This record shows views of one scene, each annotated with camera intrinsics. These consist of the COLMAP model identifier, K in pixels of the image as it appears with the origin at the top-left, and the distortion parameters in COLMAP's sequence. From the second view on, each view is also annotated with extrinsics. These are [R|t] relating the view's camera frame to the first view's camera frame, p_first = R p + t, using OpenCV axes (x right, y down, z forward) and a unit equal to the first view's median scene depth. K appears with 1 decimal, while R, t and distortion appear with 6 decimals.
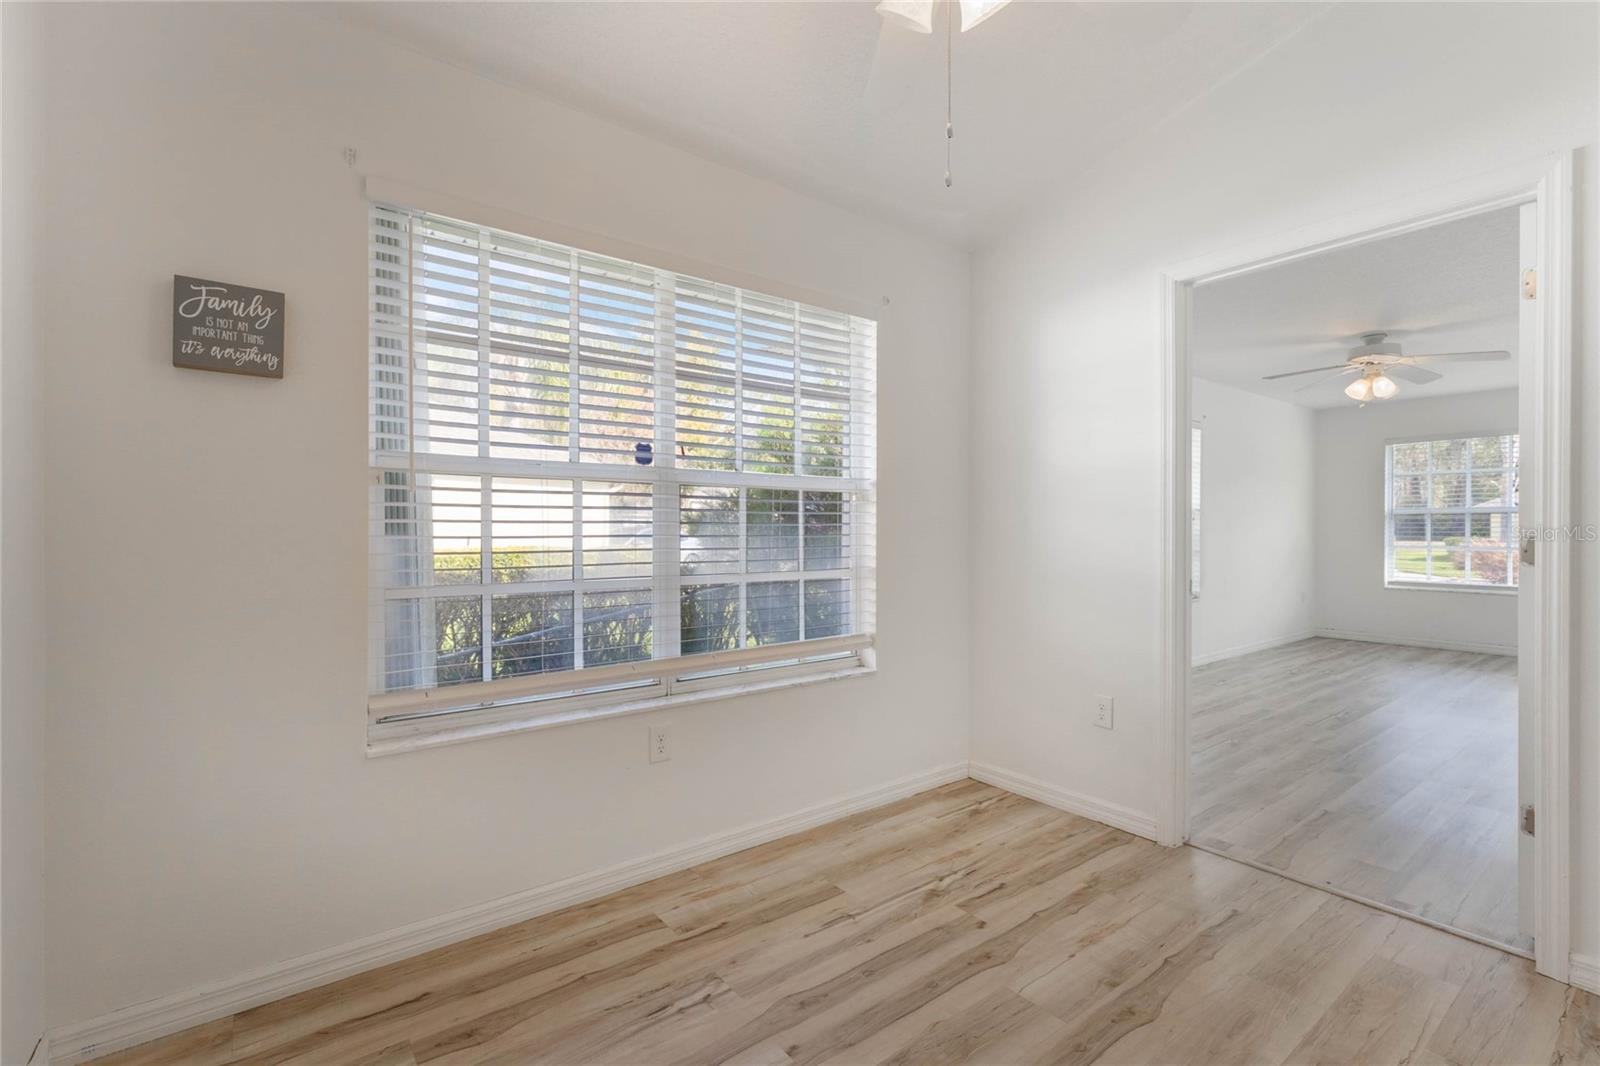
lens RADIAL K [[723.8, 0, 802.4], [0, 723.8, 532.0], [0, 0, 1]] dist [-0.000228, 0.000153]
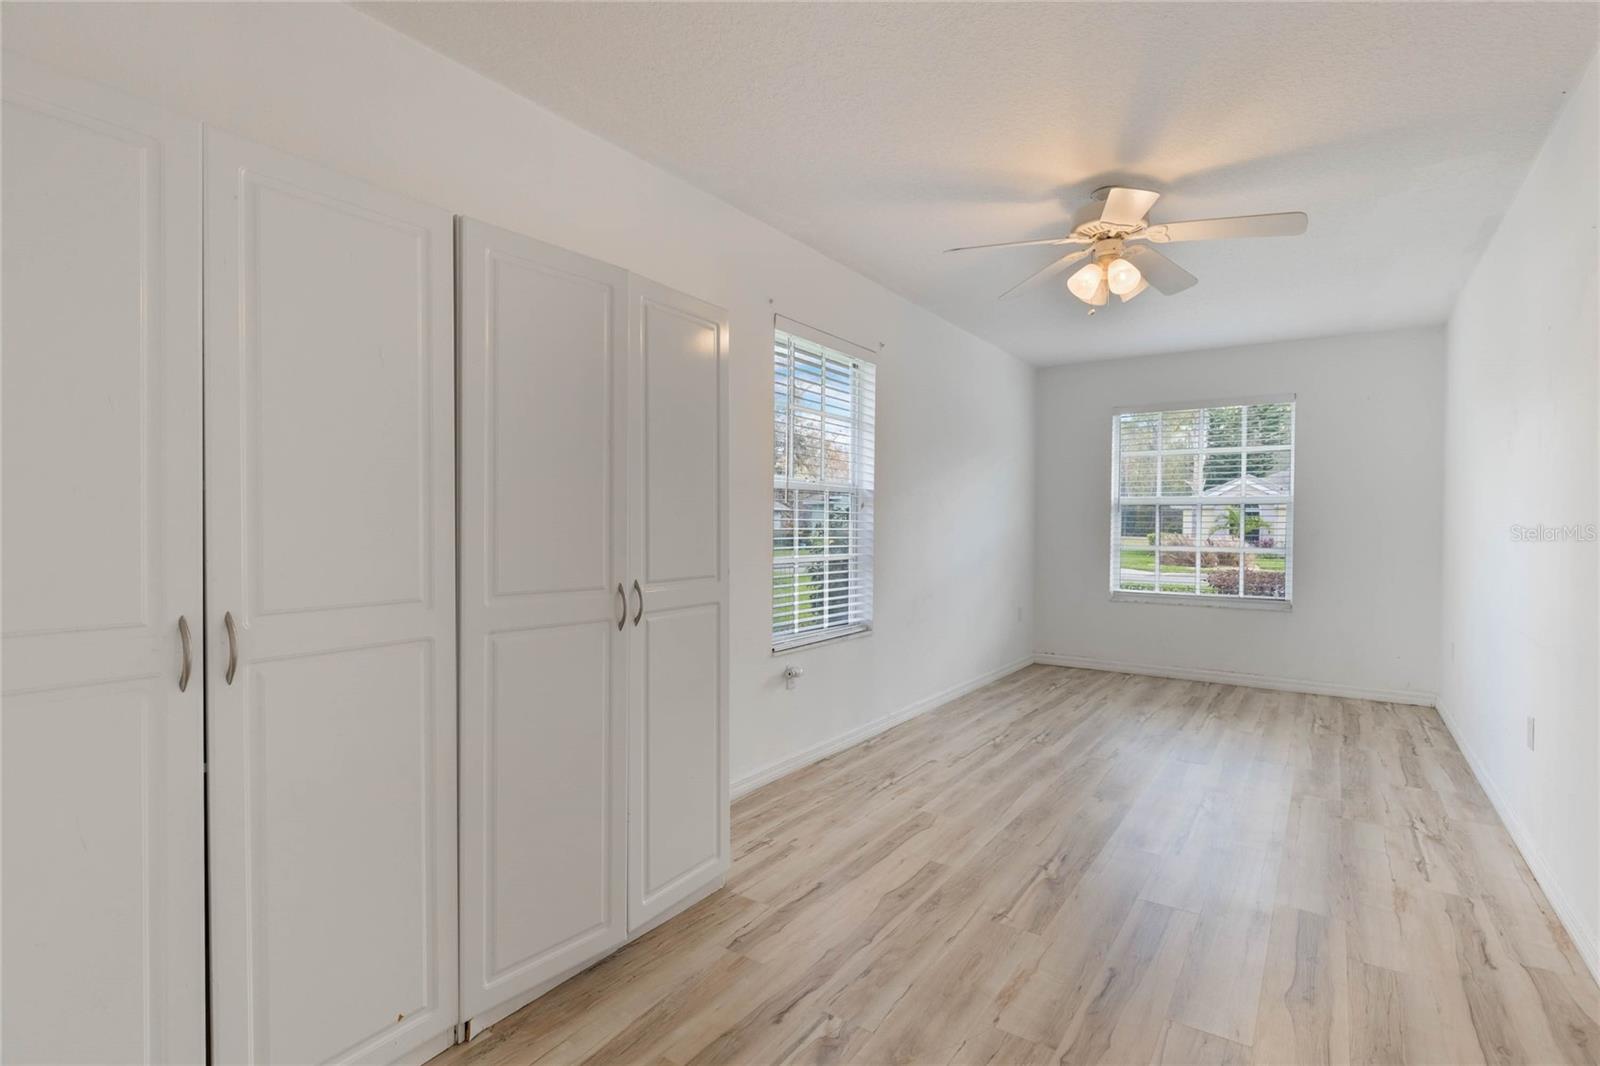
lens RADIAL K [[814.5, 0, 798.8], [0, 814.5, 534.5], [0, 0, 1]] dist [-0.000524, -0.000064]
pose [[0.948311, 0.002853, 0.317329, 0.238405], [-0.006447, 0.999926, 0.010274, 0.000375], [-0.317276, -0.011789, 0.948260, 0.314322]]
